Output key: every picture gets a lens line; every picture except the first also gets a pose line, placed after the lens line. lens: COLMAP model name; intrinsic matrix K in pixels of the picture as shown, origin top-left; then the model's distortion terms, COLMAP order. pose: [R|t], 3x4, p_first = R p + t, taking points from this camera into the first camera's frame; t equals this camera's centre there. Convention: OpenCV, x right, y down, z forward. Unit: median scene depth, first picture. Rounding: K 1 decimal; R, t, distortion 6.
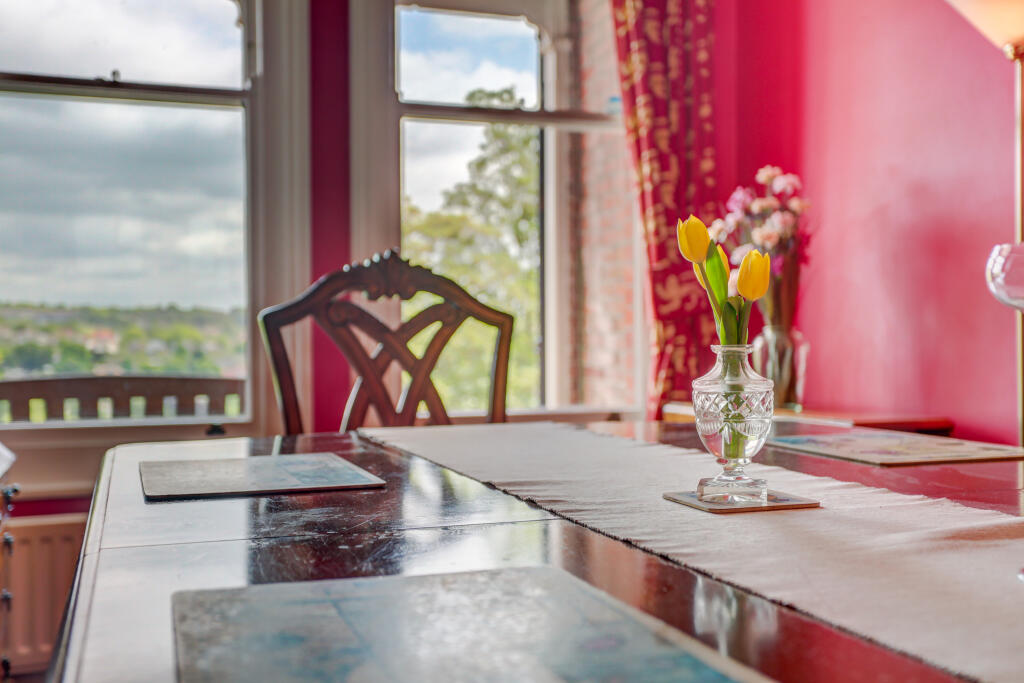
lens RADIAL K [[1095.7, 0, 493.2], [0, 1095.7, 341.2], [0, 0, 1]] dist [0.016252, 0.015085]
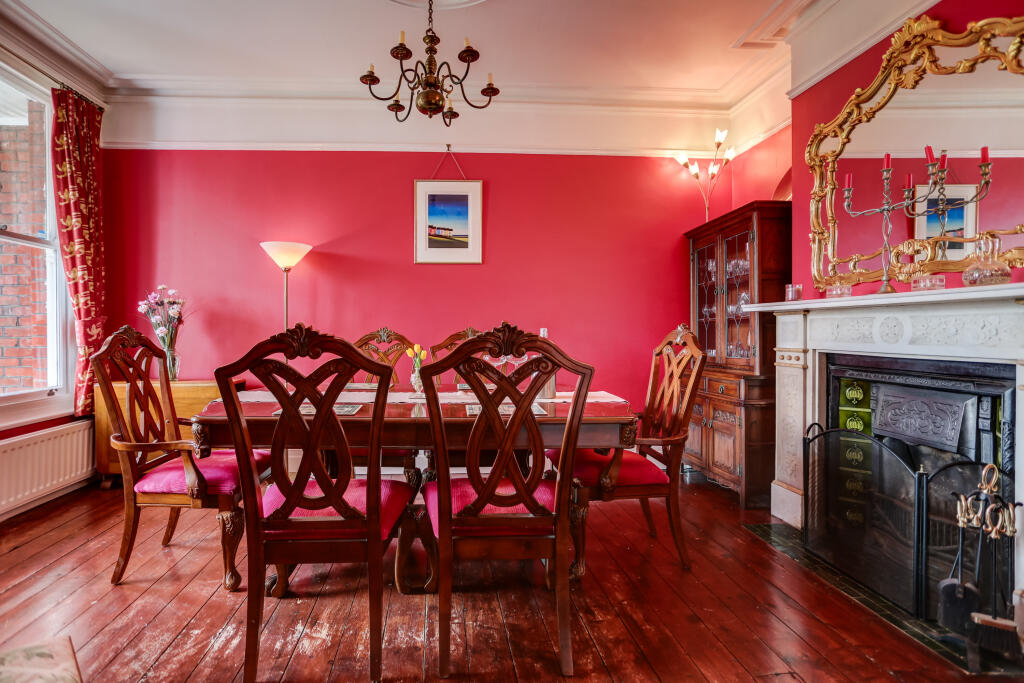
lens RADIAL K [[495.9, 0, 465.4], [0, 495.9, 335.2], [0, 0, 1]] dist [-0.043457, 0.018935]
pose [[0.288926, -0.004797, 0.957339, -0.594306], [-0.004732, 0.999968, 0.006439, -0.051922], [-0.957340, -0.006390, 0.288894, 0.021285]]
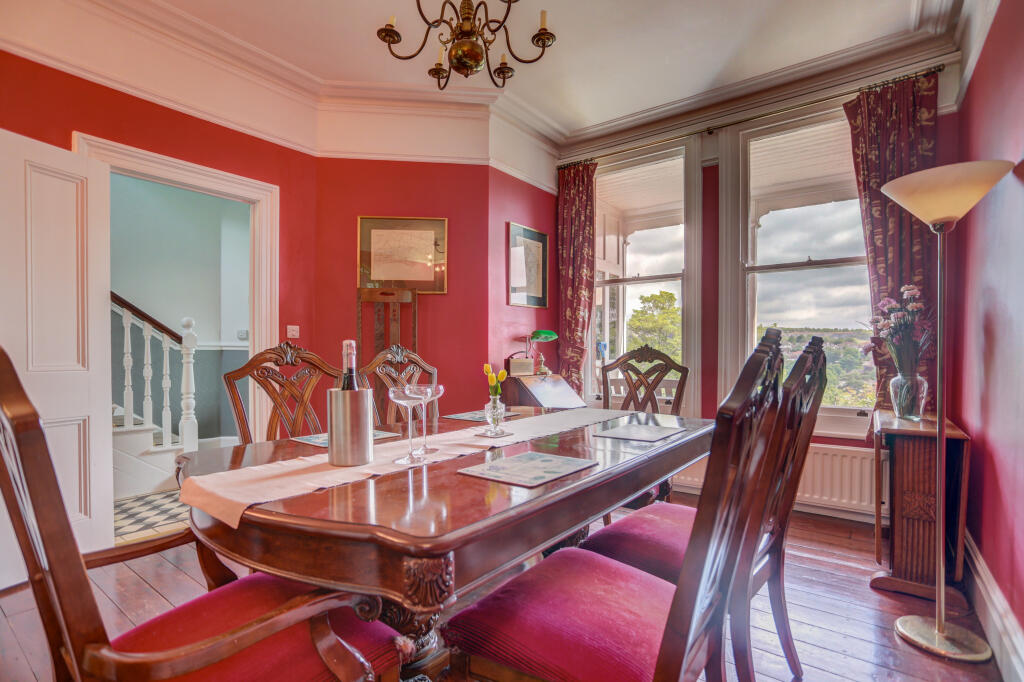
lens RADIAL K [[491.7, 0, 513.2], [0, 491.7, 355.1], [0, 0, 1]] dist [-0.039469, 0.000181]
pose [[0.552551, 0.011887, -0.833394, 0.537454], [0.001011, 0.999888, 0.014931, -0.053252], [0.833478, -0.009093, 0.552477, 0.020427]]
